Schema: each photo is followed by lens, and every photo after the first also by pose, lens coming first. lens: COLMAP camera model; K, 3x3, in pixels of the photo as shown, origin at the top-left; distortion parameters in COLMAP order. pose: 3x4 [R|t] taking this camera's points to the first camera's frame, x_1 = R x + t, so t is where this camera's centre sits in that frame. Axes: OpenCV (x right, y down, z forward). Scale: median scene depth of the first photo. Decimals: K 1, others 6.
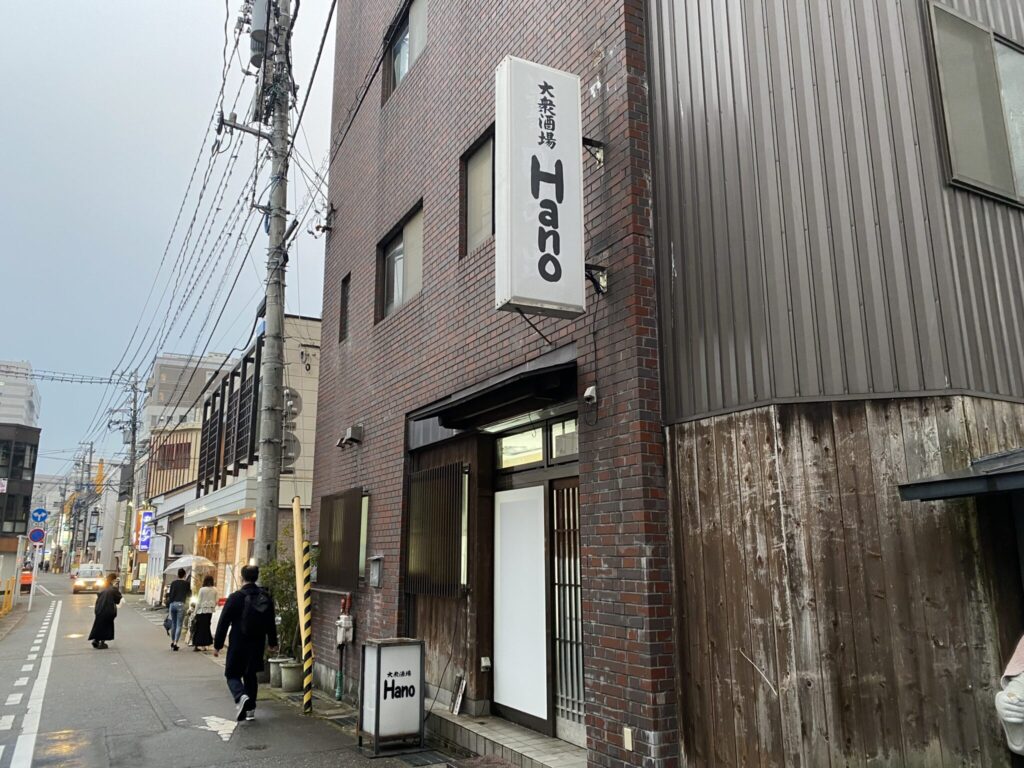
lens RADIAL K [[779.2, 0, 512.0], [0, 779.2, 384.0], [0, 0, 1]] dist [0.003364, -0.191375]
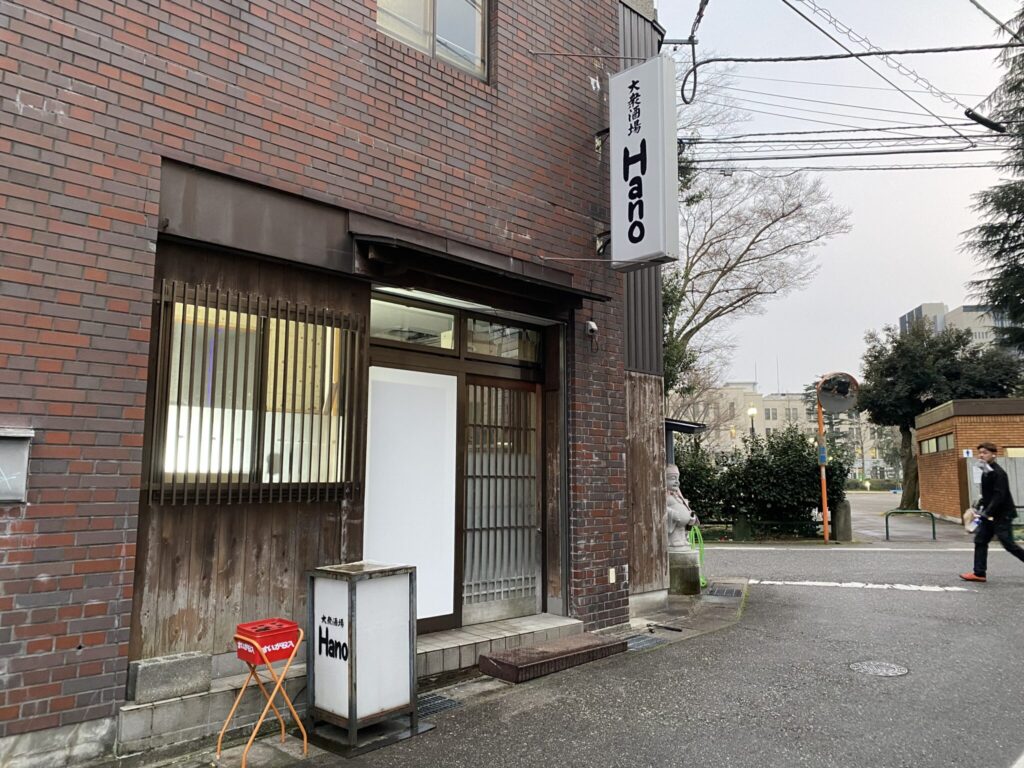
lens RADIAL K [[779.2, 0, 512.0], [0, 779.2, 384.0], [0, 0, 1]] dist [0.003364, -0.191375]
pose [[-0.284266, 0.107363, 0.952715, -1.165184], [-0.209103, 0.962845, -0.170896, 0.378846], [-0.935665, -0.247795, -0.251254, 1.541687]]
